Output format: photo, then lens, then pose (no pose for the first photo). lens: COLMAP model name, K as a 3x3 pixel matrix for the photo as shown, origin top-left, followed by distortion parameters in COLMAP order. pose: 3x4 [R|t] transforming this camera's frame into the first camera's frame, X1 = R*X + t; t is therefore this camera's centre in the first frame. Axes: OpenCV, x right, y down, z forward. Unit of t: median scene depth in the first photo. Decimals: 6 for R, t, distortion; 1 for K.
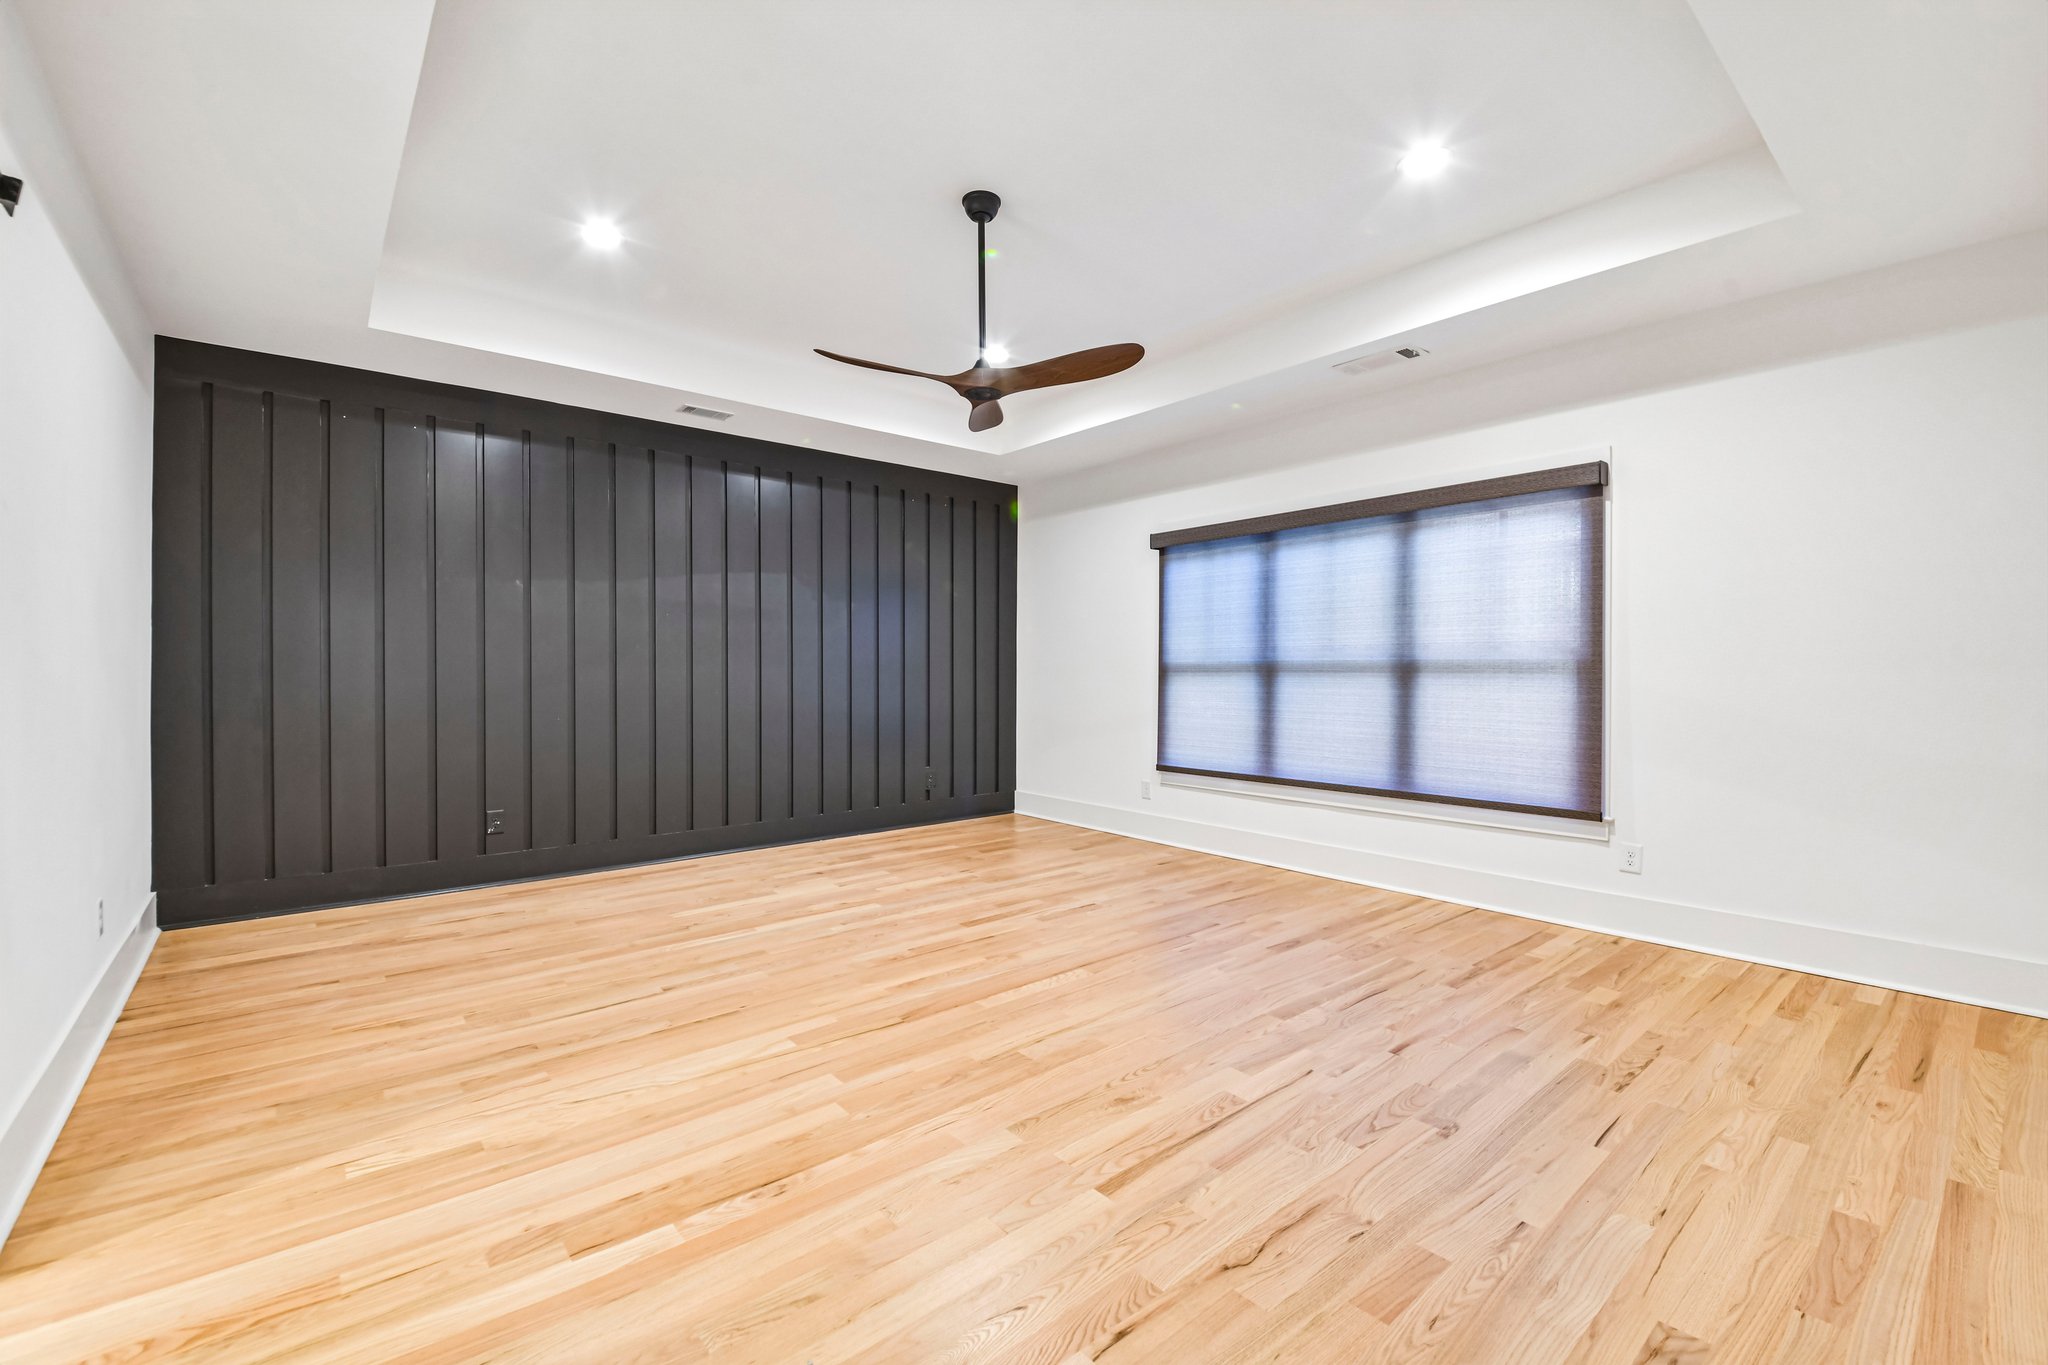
lens RADIAL K [[879.7, 0, 1024.1], [0, 879.7, 674.4], [0, 0, 1]] dist [0.009712, -0.013066]
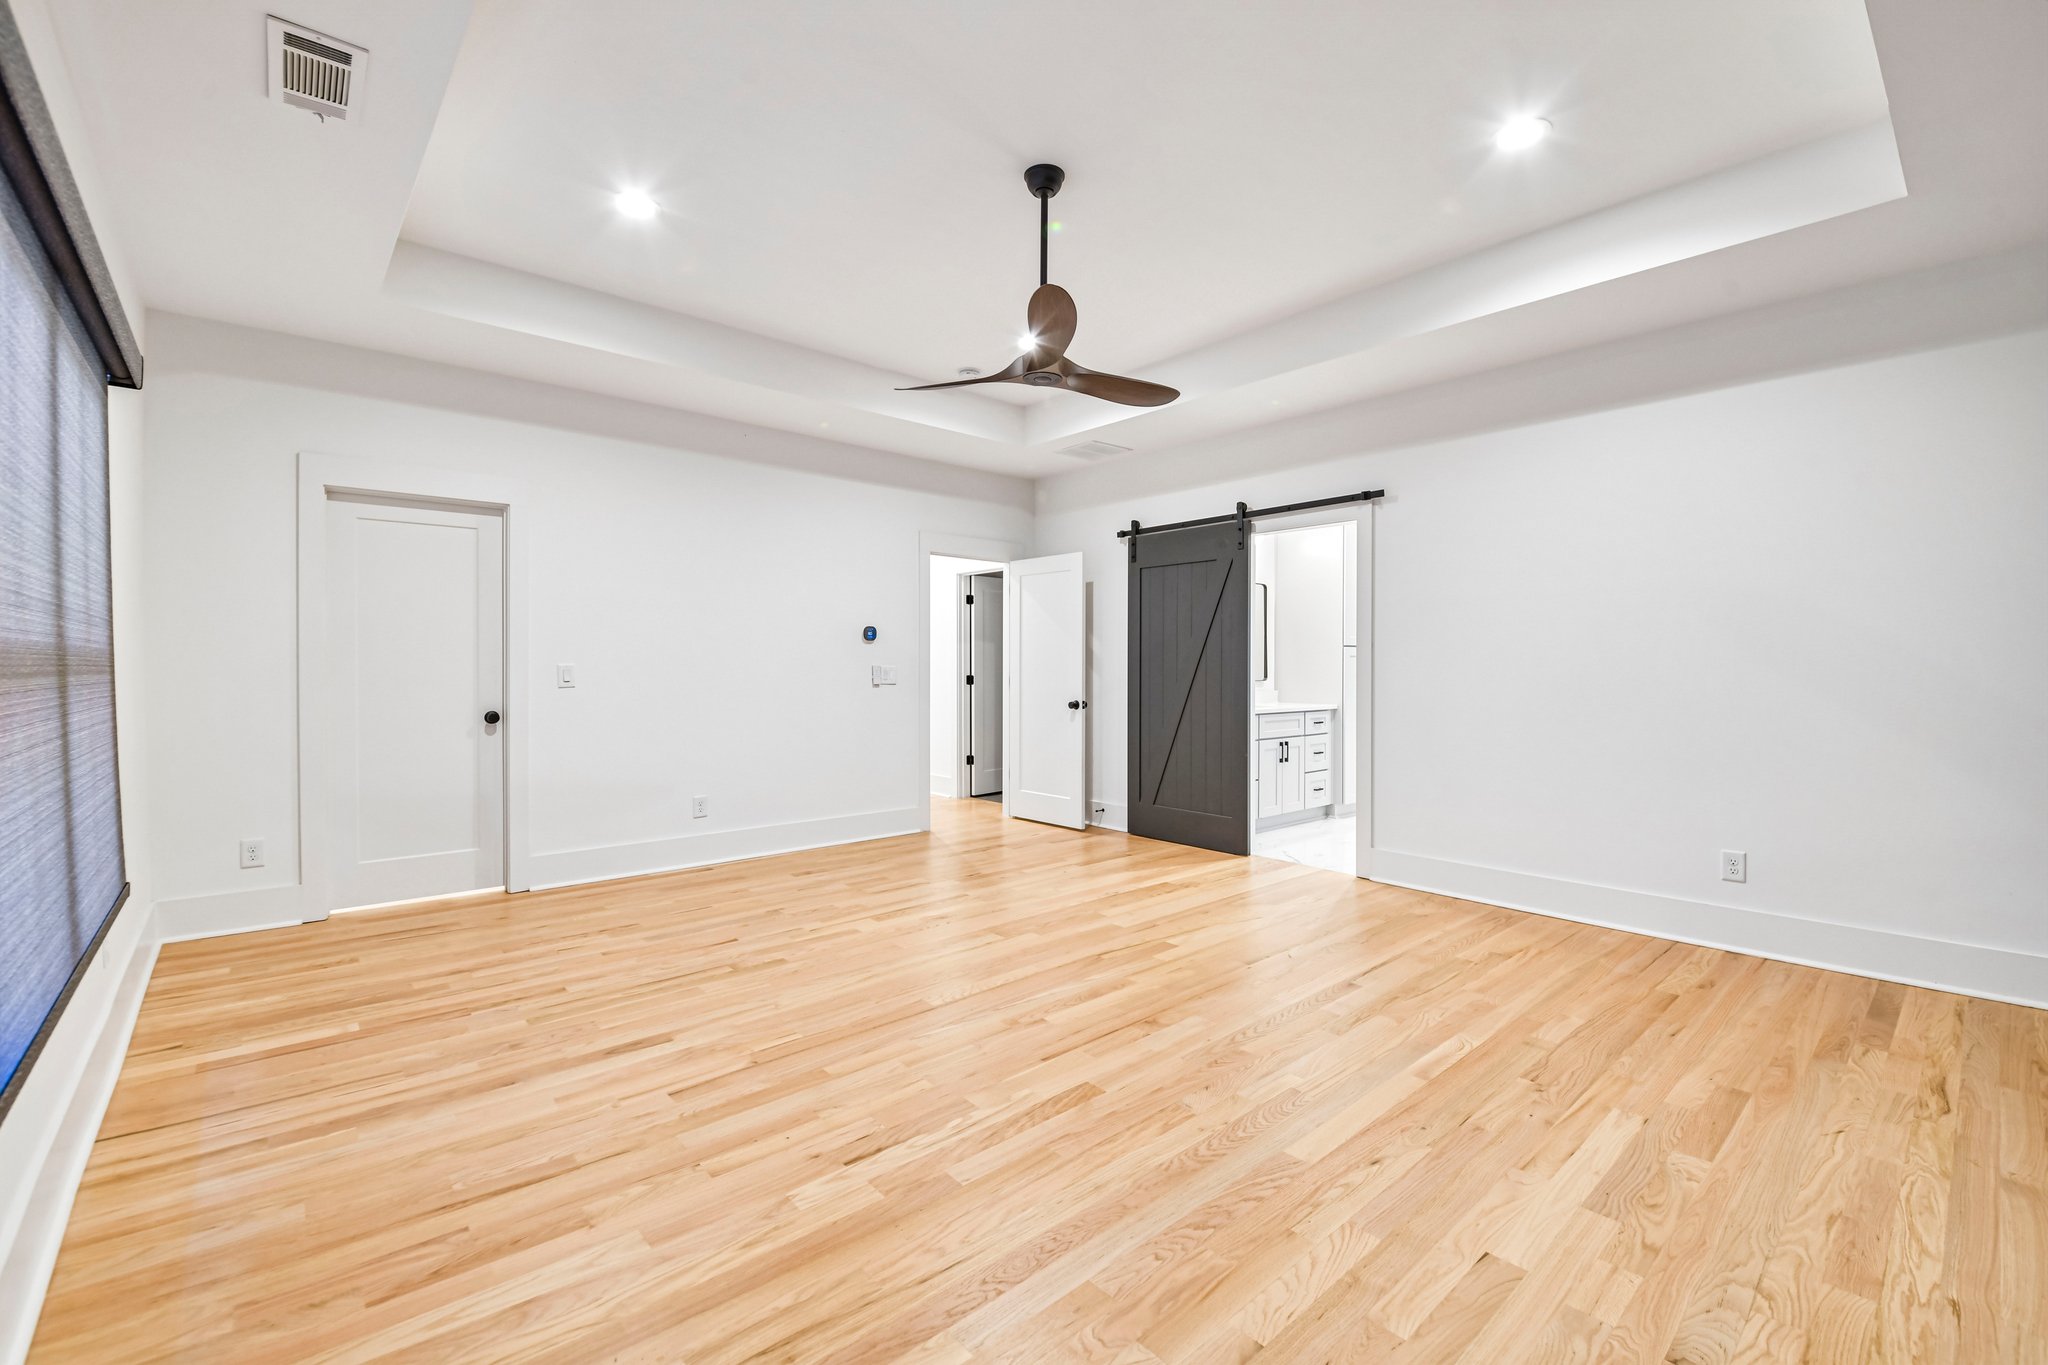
lens RADIAL K [[879.7, 0, 1026.1], [0, 879.7, 679.8], [0, 0, 1]] dist [0.009712, -0.013066]
pose [[-0.999728, -0.002017, -0.023217, -0.007081], [-0.002687, 0.999580, 0.028870, -0.020668], [0.023149, 0.028924, -0.999314, 1.997123]]
